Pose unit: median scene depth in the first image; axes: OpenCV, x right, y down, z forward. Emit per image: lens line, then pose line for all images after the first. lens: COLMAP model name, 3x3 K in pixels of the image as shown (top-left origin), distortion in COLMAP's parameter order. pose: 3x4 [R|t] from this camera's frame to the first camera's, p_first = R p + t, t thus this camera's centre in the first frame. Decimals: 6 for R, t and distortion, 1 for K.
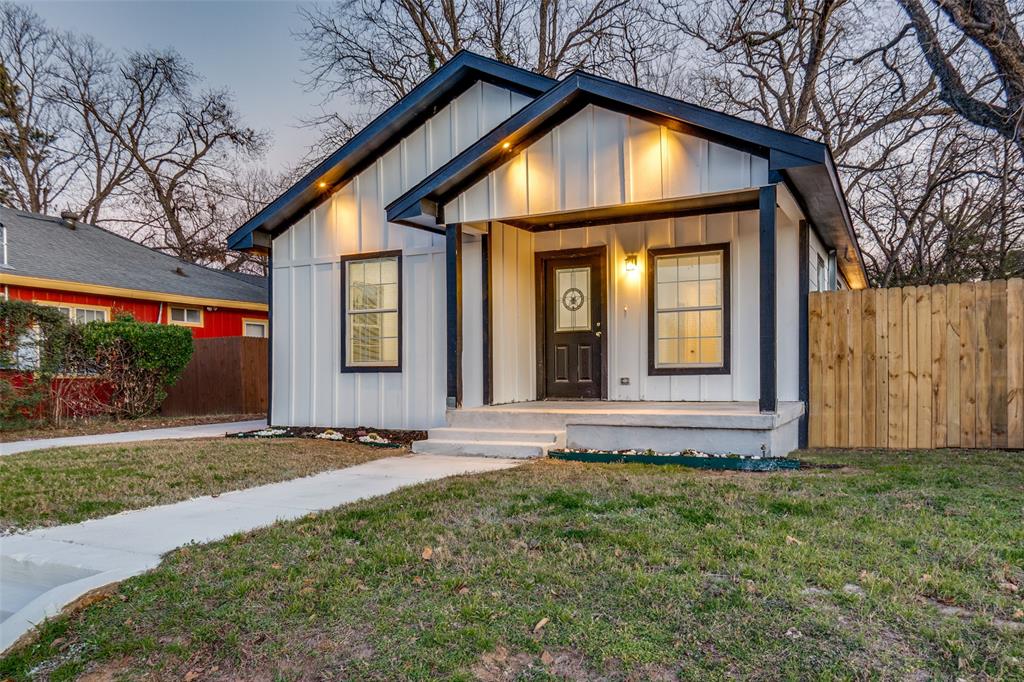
lens RADIAL K [[793.9, 0, 512.0], [0, 793.9, 341.0], [0, 0, 1]] dist [-0.001274, 0.003051]
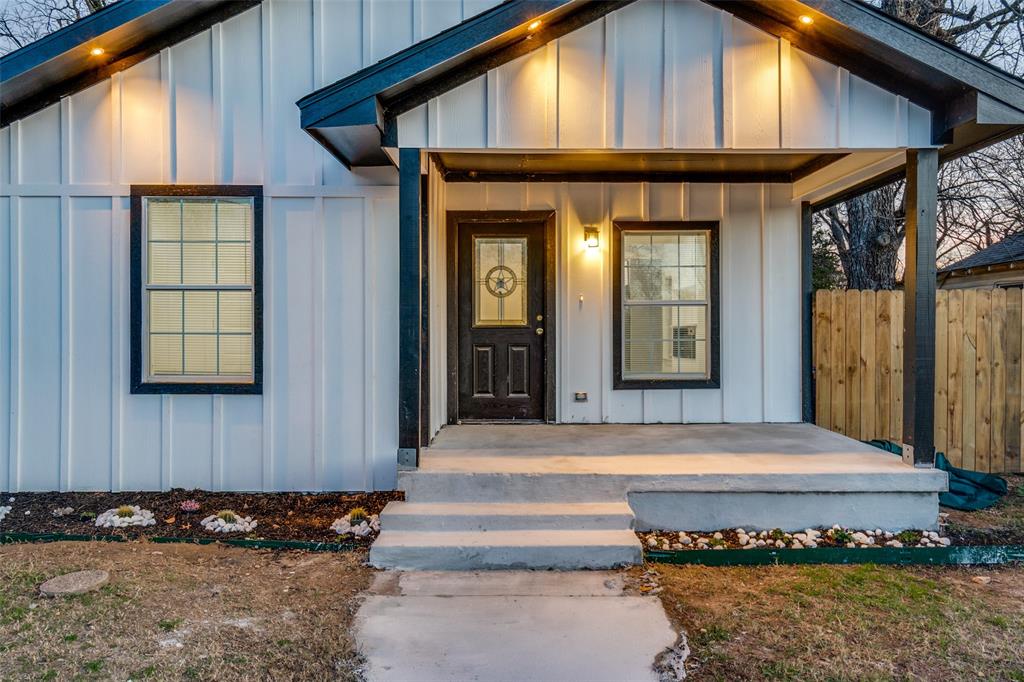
lens RADIAL K [[702.6, 0, 513.0], [0, 702.6, 321.4], [0, 0, 1]] dist [-0.004899, -0.000859]
pose [[0.880670, 0.017538, 0.473405, -0.248256], [-0.029373, 0.999413, 0.017618, -0.032508], [-0.472818, -0.029421, 0.880669, 0.506839]]
